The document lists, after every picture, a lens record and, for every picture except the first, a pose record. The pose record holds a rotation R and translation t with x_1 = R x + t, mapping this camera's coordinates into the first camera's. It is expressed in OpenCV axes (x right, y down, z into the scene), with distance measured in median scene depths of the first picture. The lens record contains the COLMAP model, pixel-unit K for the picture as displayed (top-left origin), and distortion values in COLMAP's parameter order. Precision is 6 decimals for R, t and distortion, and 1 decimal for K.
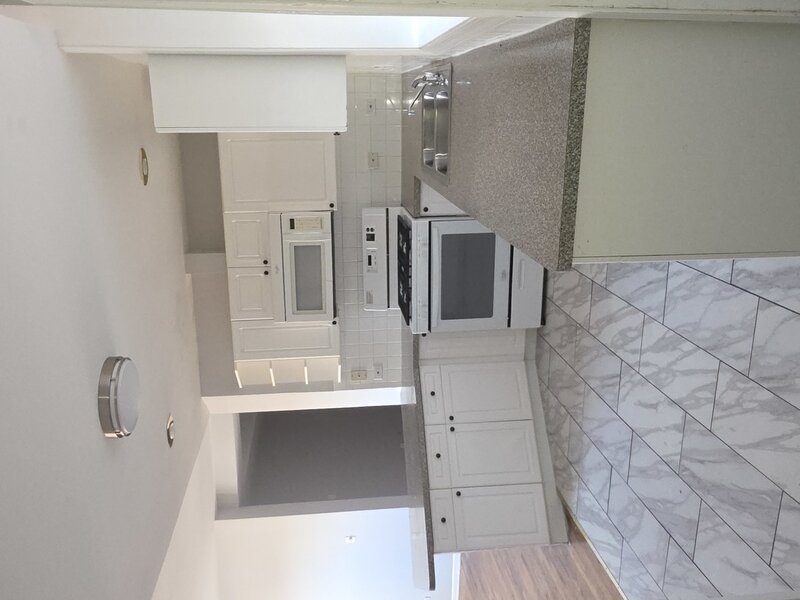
lens RADIAL K [[659.2, 0, 399.1], [0, 659.2, 296.6], [0, 0, 1]] dist [-0.025325, 0.014373]
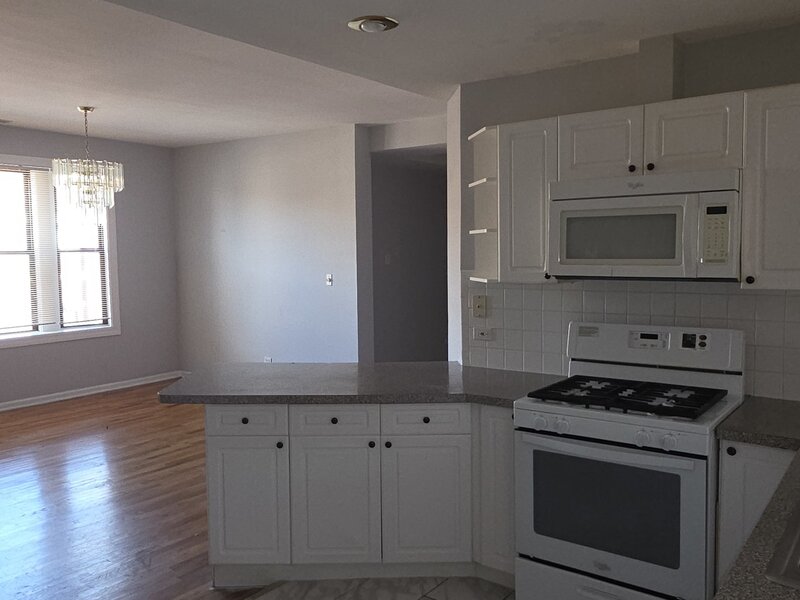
lens RADIAL K [[659.2, 0, 396.6], [0, 659.2, 299.4], [0, 0, 1]] dist [-0.025325, 0.014373]
pose [[-0.062035, 0.997759, -0.025092, -0.056397], [-0.927621, -0.048360, 0.370380, -0.070836], [0.368336, 0.046252, 0.928541, 0.392423]]
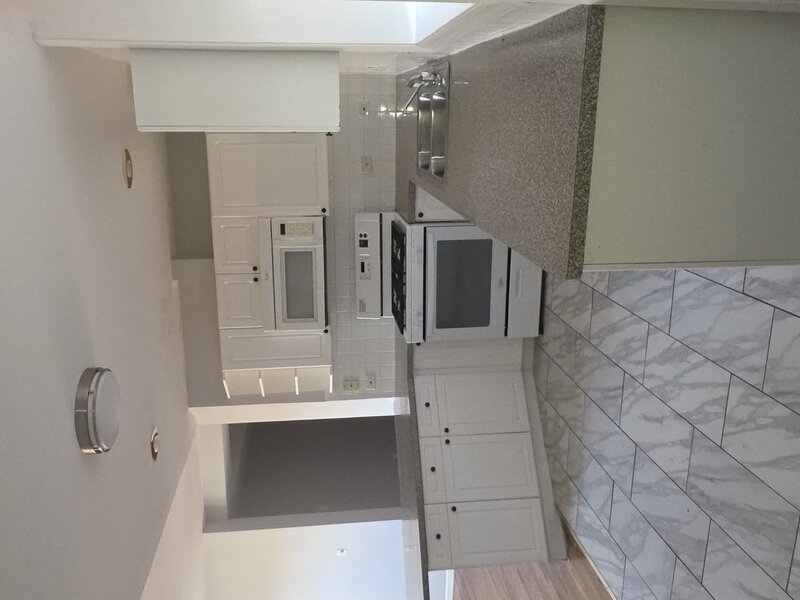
lens RADIAL K [[659.2, 0, 399.4], [0, 659.2, 298.5], [0, 0, 1]] dist [-0.025325, 0.014373]
pose [[0.999918, 0.003070, 0.012408, -0.002627], [-0.002974, 0.999966, -0.007740, -0.001585], [-0.012432, 0.007702, 0.999893, 0.032731]]
